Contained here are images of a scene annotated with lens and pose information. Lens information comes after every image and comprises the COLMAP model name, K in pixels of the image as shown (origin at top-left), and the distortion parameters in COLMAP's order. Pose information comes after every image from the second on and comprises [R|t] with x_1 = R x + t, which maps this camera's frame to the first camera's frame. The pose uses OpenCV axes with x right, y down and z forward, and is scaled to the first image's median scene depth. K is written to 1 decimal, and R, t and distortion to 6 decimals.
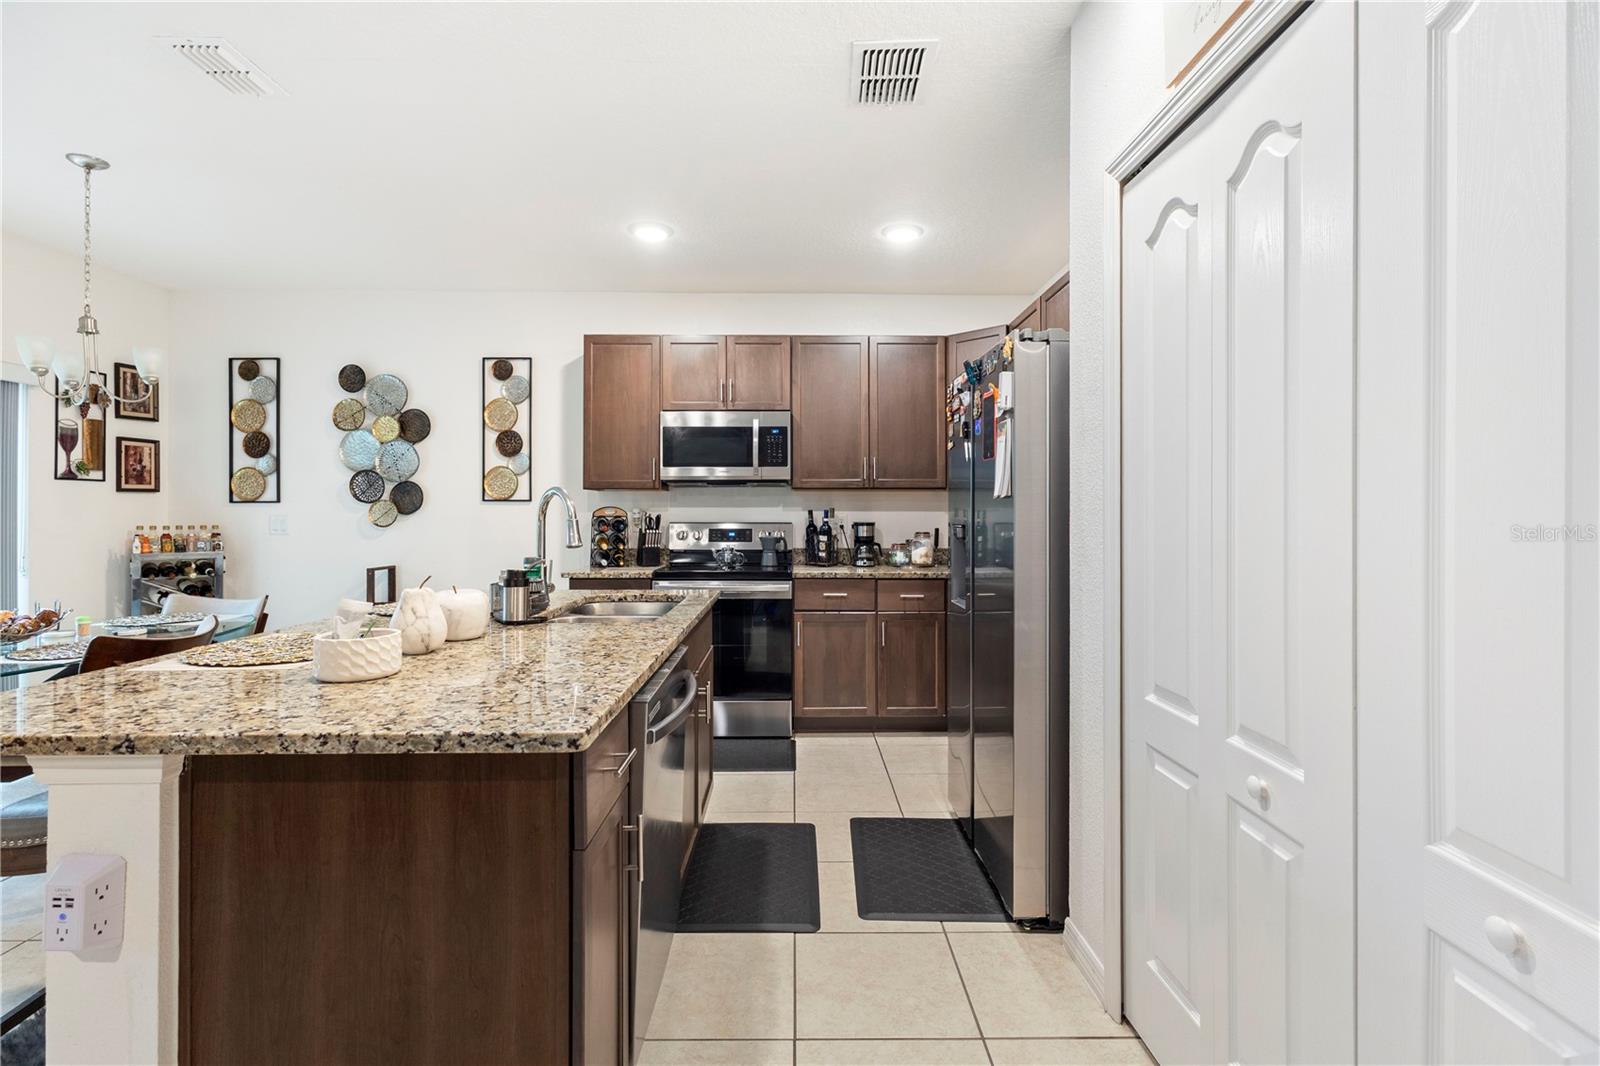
lens RADIAL K [[755.5, 0, 803.7], [0, 755.5, 508.7], [0, 0, 1]] dist [0.004976, 0.000778]
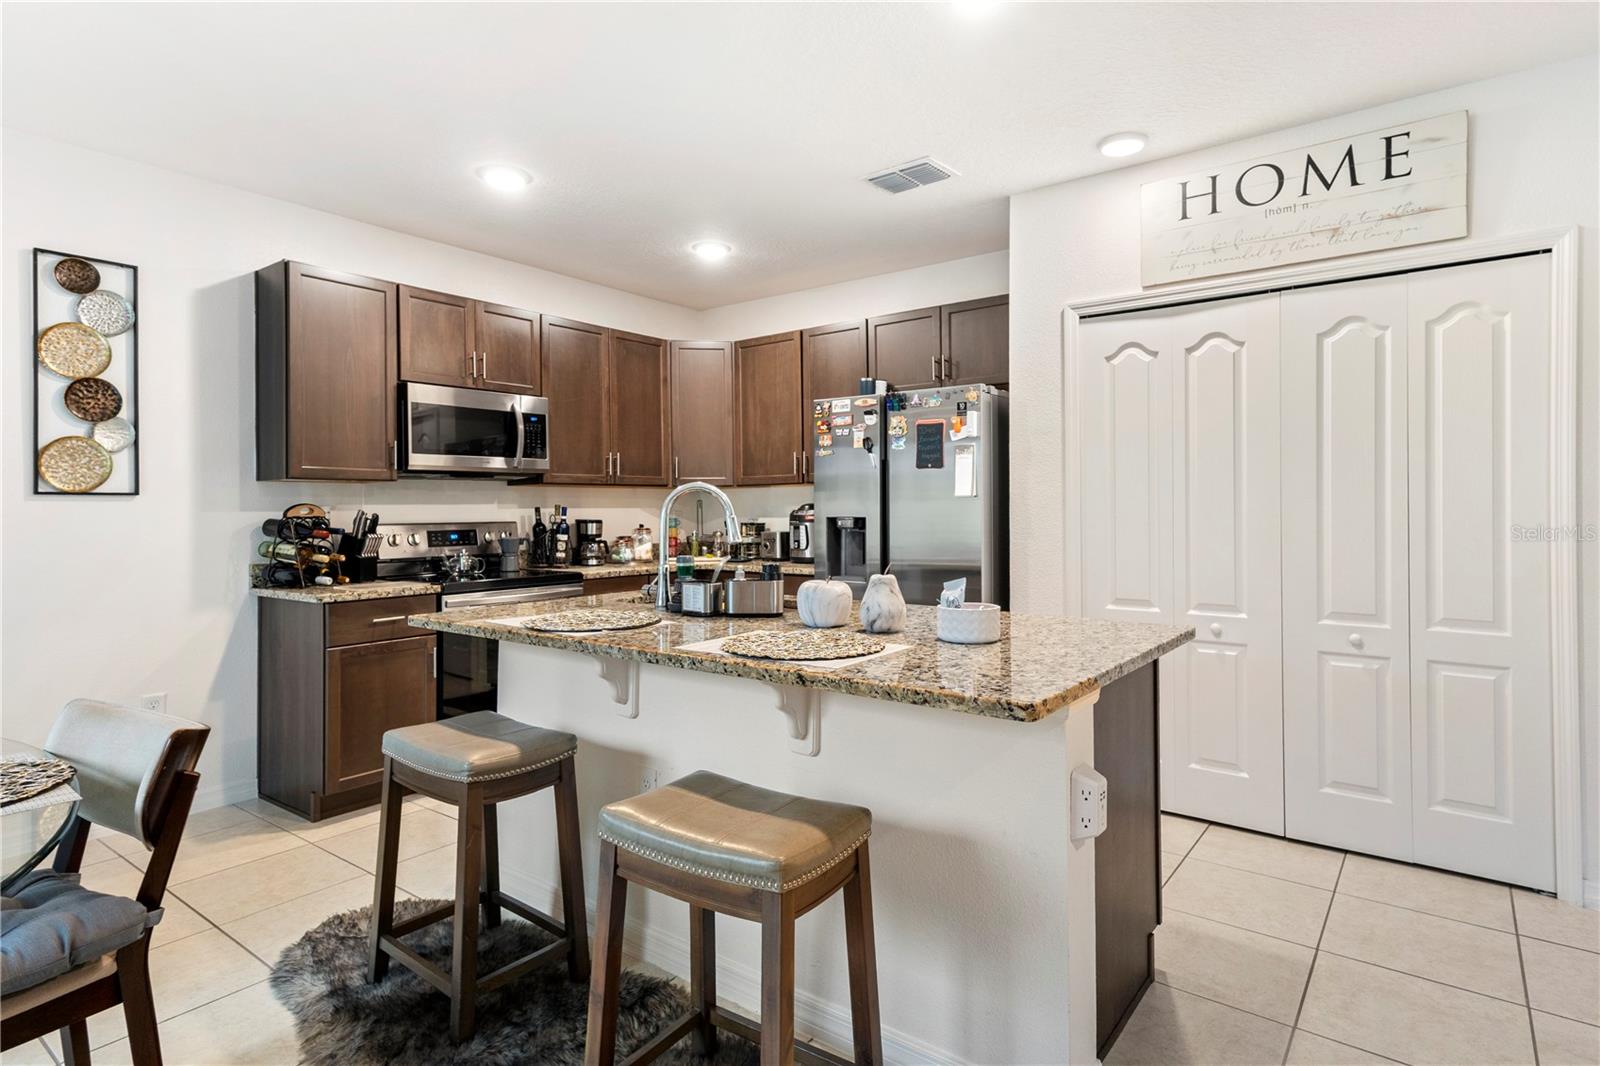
lens RADIAL K [[815.5, 0, 808.5], [0, 815.5, 506.7], [0, 0, 1]] dist [-0.005410, -0.000884]
pose [[0.598663, -0.004299, 0.800989, -0.619852], [0.005224, 0.999985, 0.001463, 0.001596], [-0.800984, 0.003309, 0.598677, 0.165168]]
